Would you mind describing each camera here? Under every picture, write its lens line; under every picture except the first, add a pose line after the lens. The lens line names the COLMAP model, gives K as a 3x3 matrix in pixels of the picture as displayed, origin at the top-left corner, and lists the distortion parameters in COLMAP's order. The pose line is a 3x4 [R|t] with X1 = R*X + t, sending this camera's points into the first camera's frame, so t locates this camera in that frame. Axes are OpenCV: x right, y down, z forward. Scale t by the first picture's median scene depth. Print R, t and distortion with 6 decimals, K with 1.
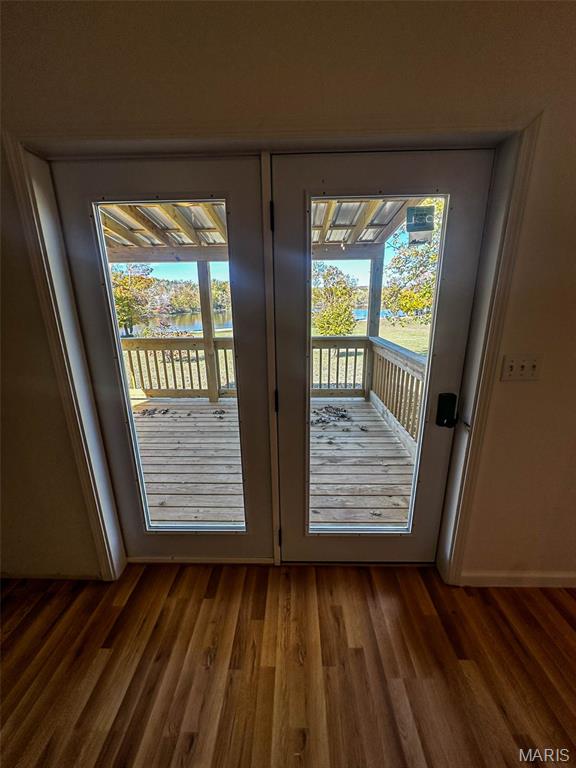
lens RADIAL K [[306.4, 0, 289.5], [0, 306.4, 384.7], [0, 0, 1]] dist [-0.000729, -0.000039]
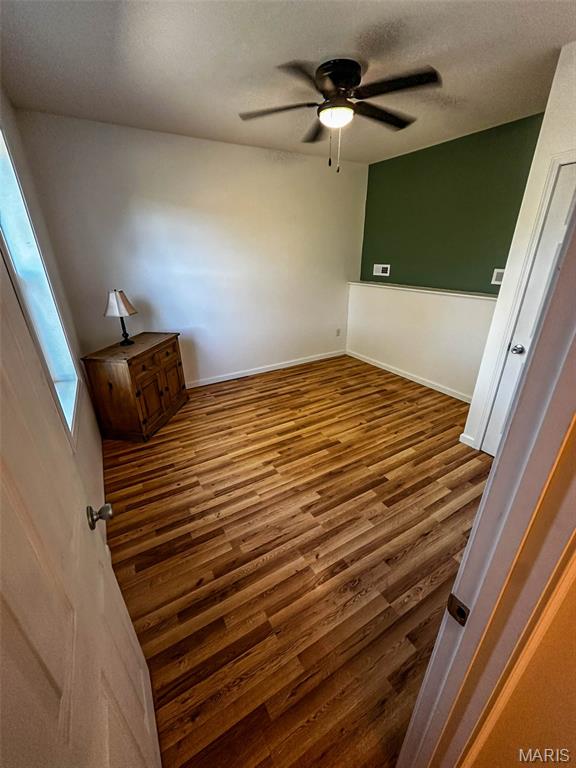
lens RADIAL K [[306.4, 0, 289.1], [0, 306.4, 383.9], [0, 0, 1]] dist [-0.000729, -0.000039]
pose [[-0.531842, -0.316282, 0.785564, -0.544690], [0.254950, 0.824799, 0.504685, -0.367179], [-0.807555, 0.468692, -0.358027, 0.930700]]
